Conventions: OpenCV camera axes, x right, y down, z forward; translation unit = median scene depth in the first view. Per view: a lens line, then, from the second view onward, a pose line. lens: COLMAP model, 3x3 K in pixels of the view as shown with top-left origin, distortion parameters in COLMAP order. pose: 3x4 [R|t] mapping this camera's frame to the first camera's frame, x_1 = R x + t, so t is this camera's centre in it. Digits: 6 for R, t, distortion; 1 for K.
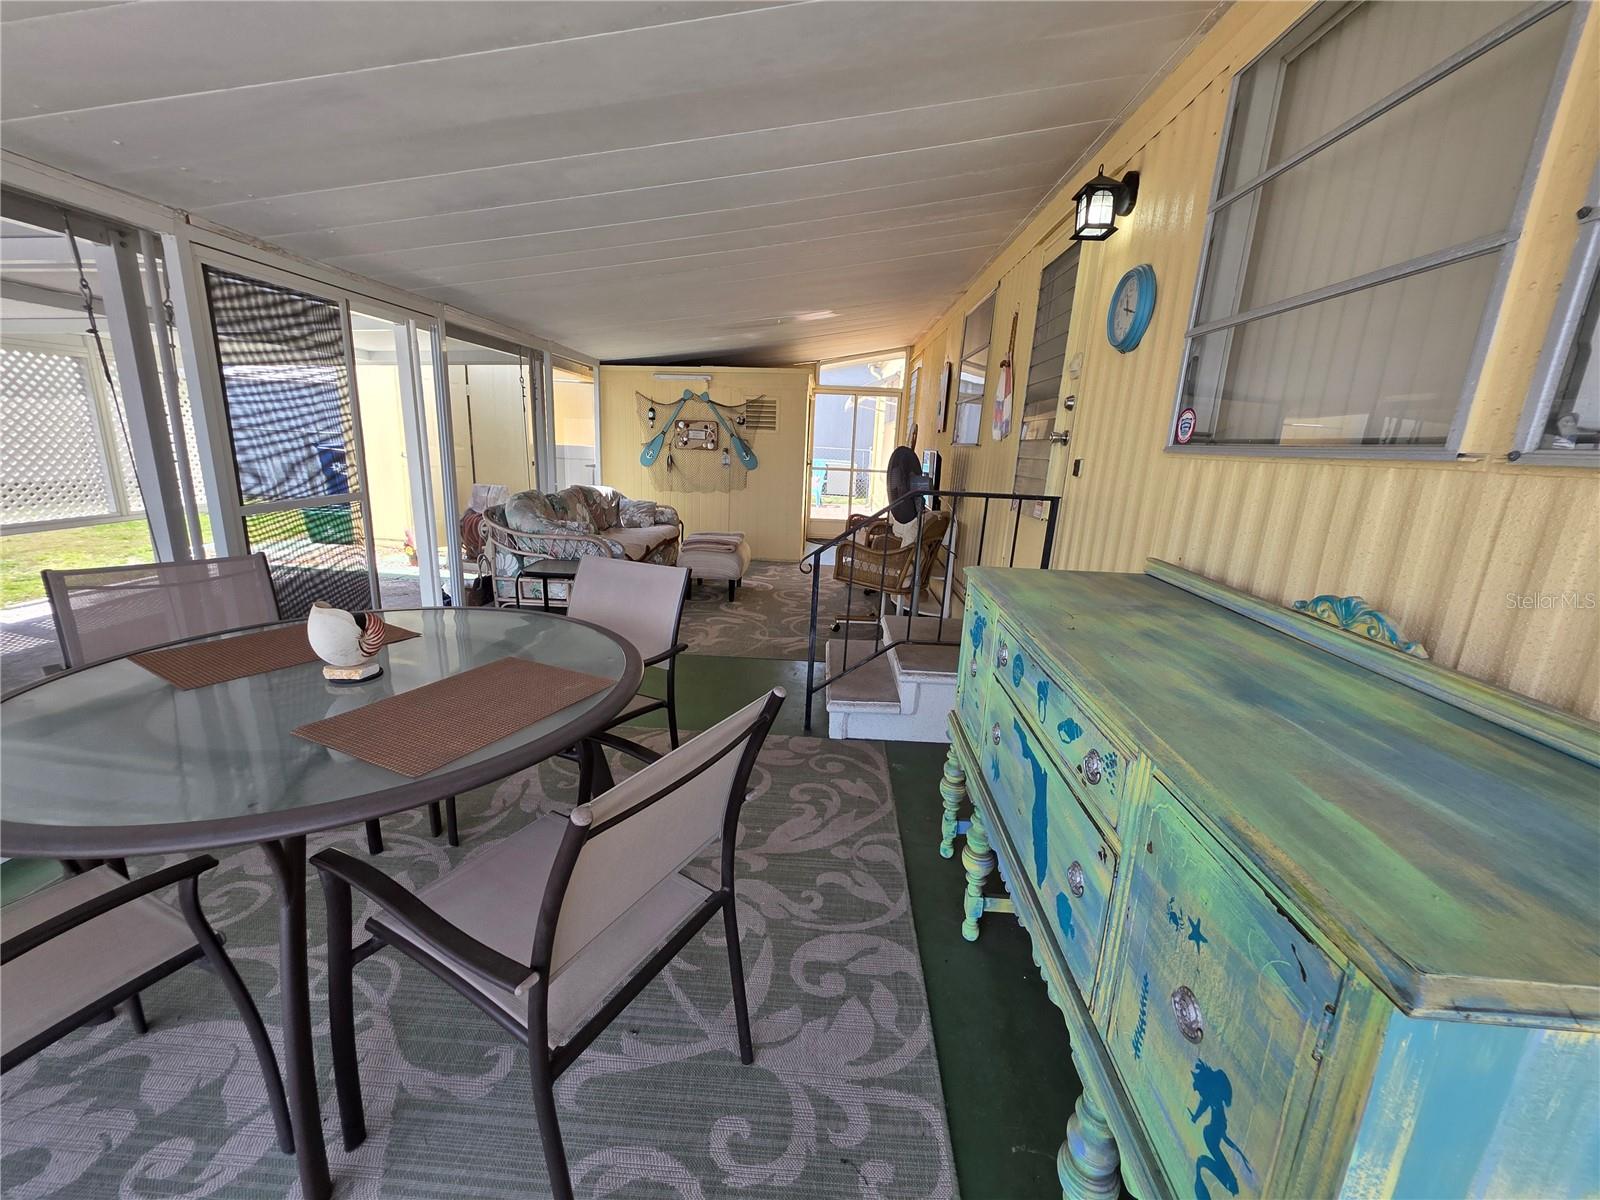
lens RADIAL K [[638.5, 0, 801.2], [0, 638.5, 595.0], [0, 0, 1]] dist [-0.000927, -0.000282]
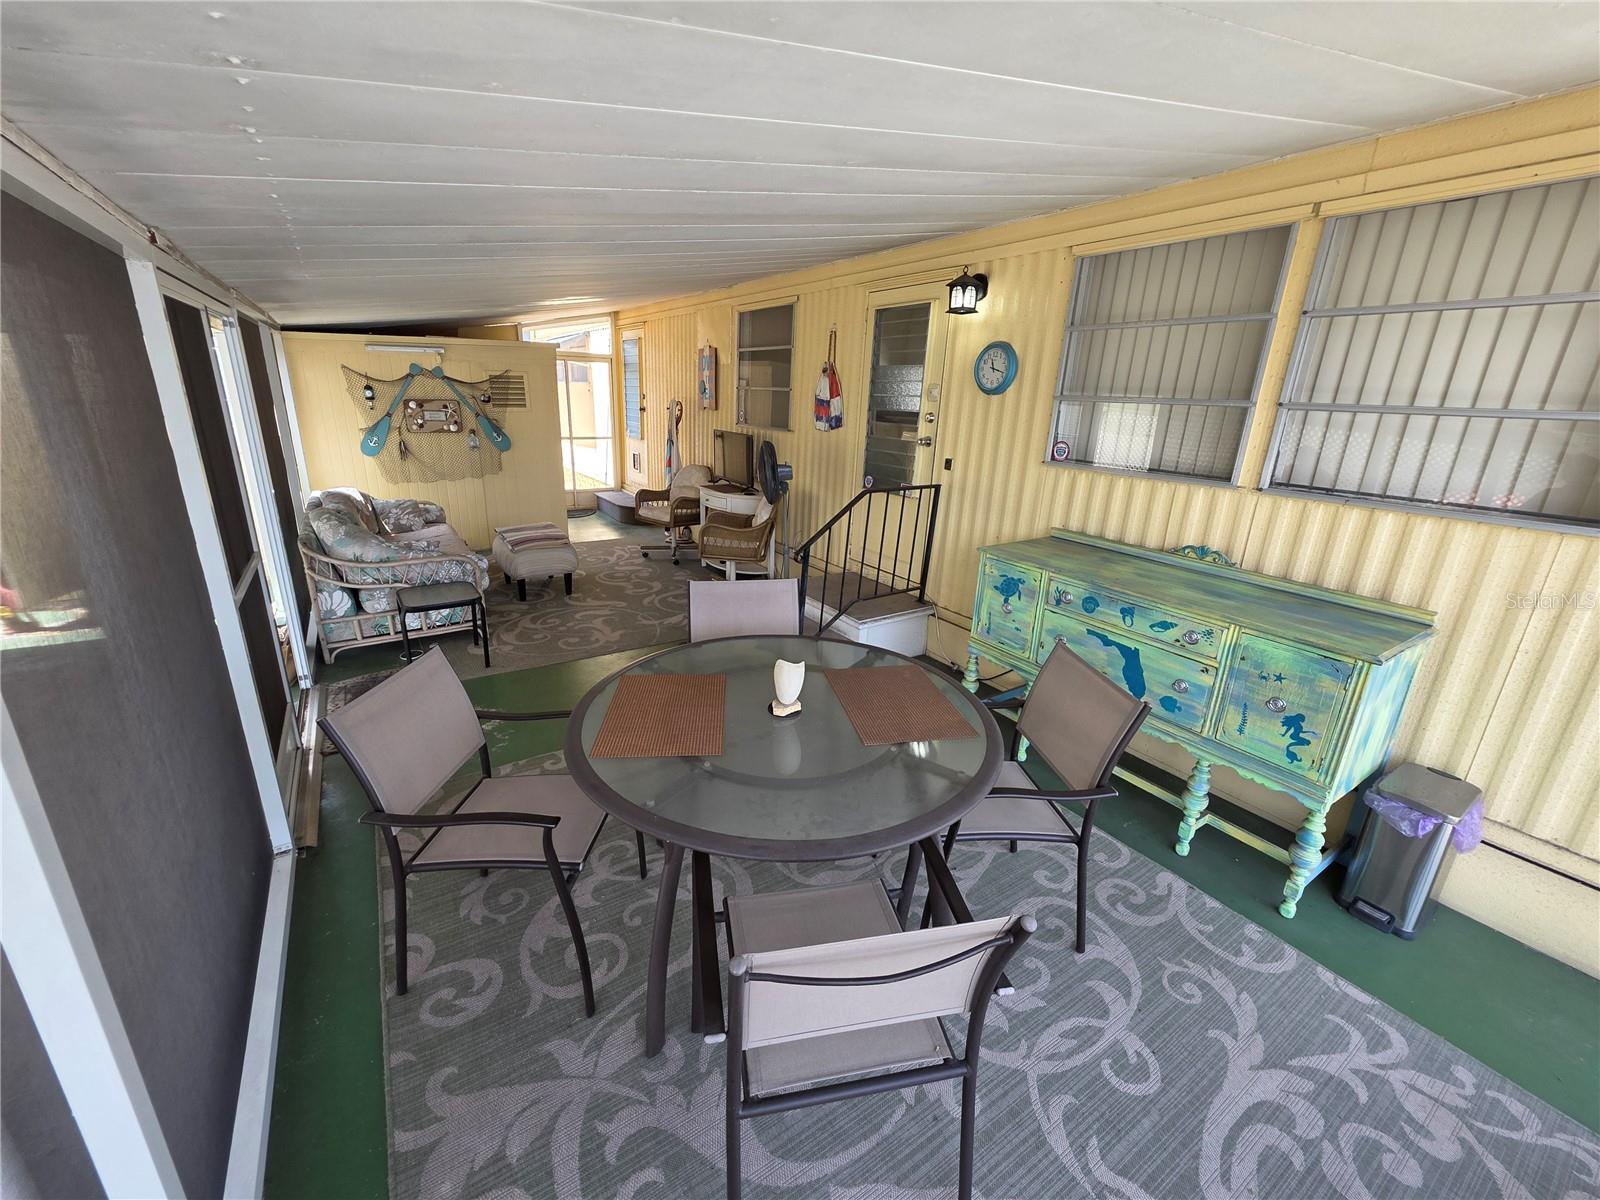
lens RADIAL K [[638.5, 0, 801.2], [0, 638.5, 595.0], [0, 0, 1]] dist [-0.000927, -0.000282]
pose [[0.813622, -0.193116, 0.548384, -0.377565], [0.139957, 0.980543, 0.137652, -0.079158], [-0.564297, -0.035247, 0.824819, -0.025922]]
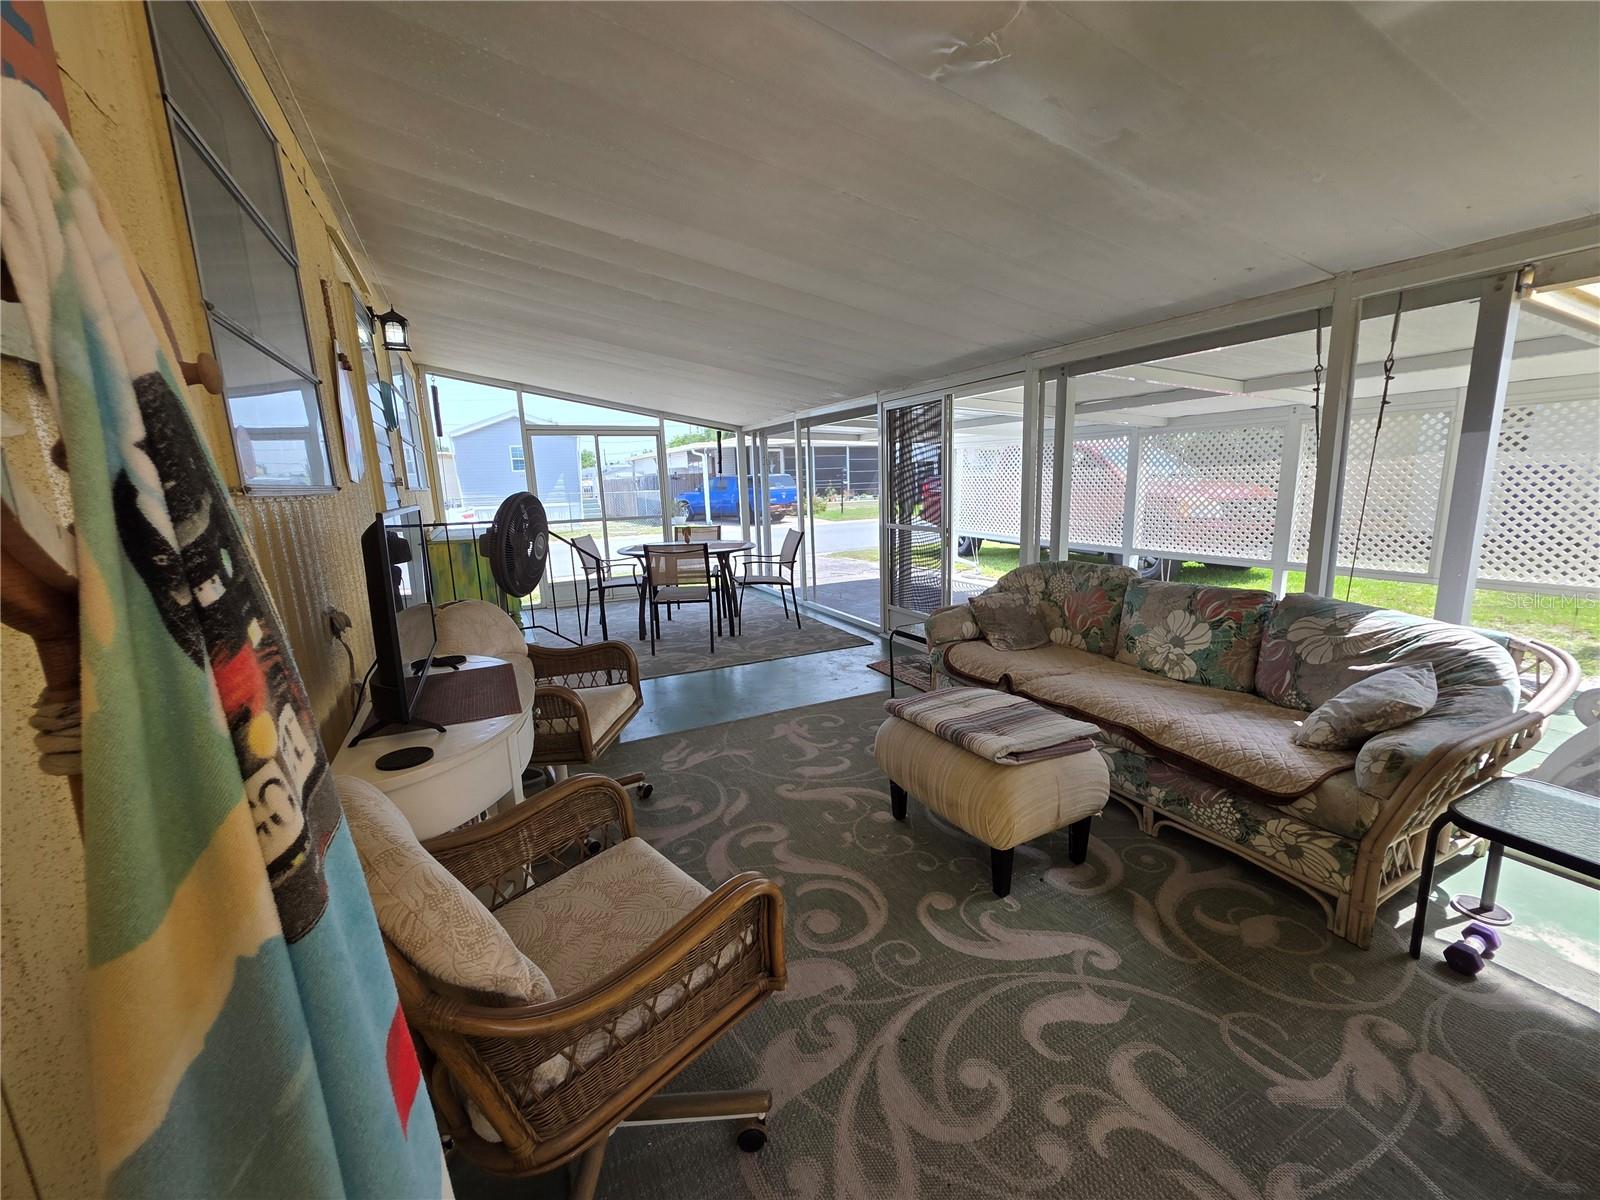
lens RADIAL K [[638.5, 0, 801.2], [0, 638.5, 595.0], [0, 0, 1]] dist [-0.000927, -0.000282]
pose [[-0.873757, 0.075715, -0.480433, 0.182579], [-0.114192, 0.928259, 0.353970, -0.322239], [0.472767, 0.364145, -0.802427, 1.351782]]
